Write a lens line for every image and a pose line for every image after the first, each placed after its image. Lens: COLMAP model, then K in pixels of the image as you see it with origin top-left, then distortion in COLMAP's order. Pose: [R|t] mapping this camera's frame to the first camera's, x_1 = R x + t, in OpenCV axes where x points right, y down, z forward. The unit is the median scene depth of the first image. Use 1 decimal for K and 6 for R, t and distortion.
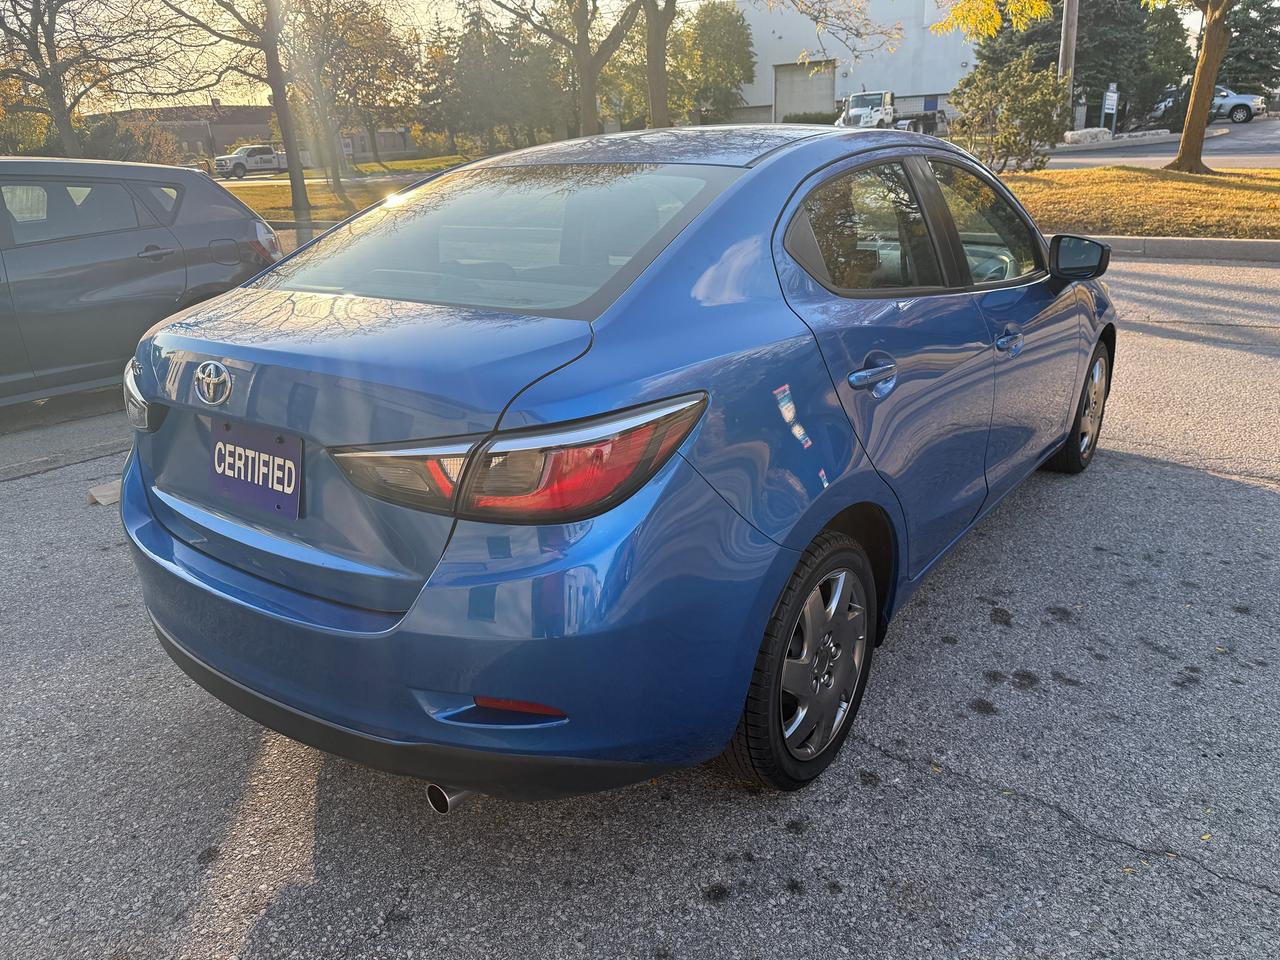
lens RADIAL K [[944.0, 0, 649.2], [0, 944.0, 486.0], [0, 0, 1]] dist [0.015866, -0.024511]
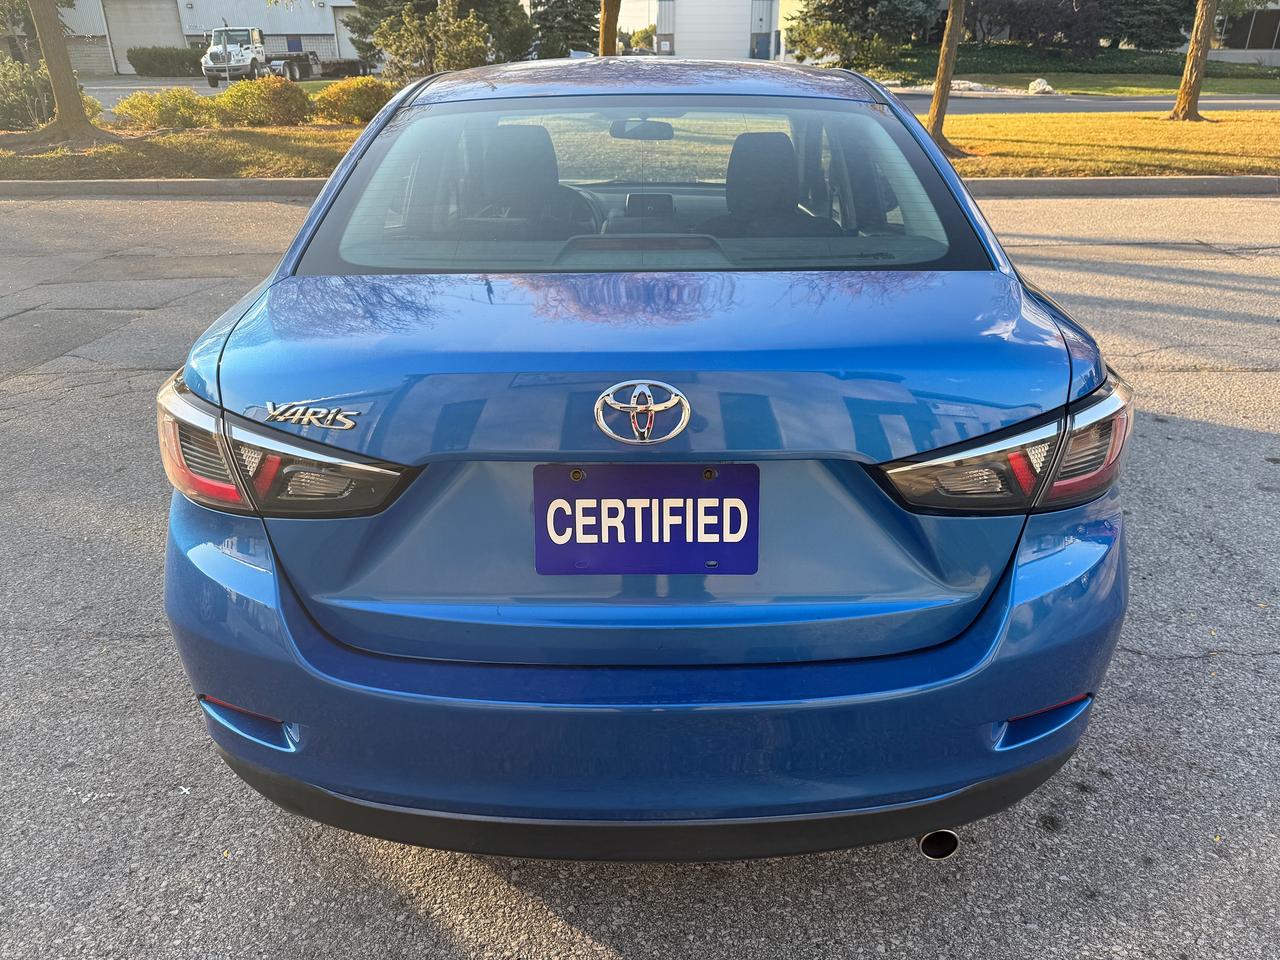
lens RADIAL K [[944.0, 0, 643.3], [0, 944.0, 472.9], [0, 0, 1]] dist [0.015866, -0.024511]
pose [[0.797692, -0.200445, 0.568778, -0.646818], [0.178079, 0.979381, 0.095398, -0.098057], [-0.576173, 0.025189, 0.816940, 0.329582]]
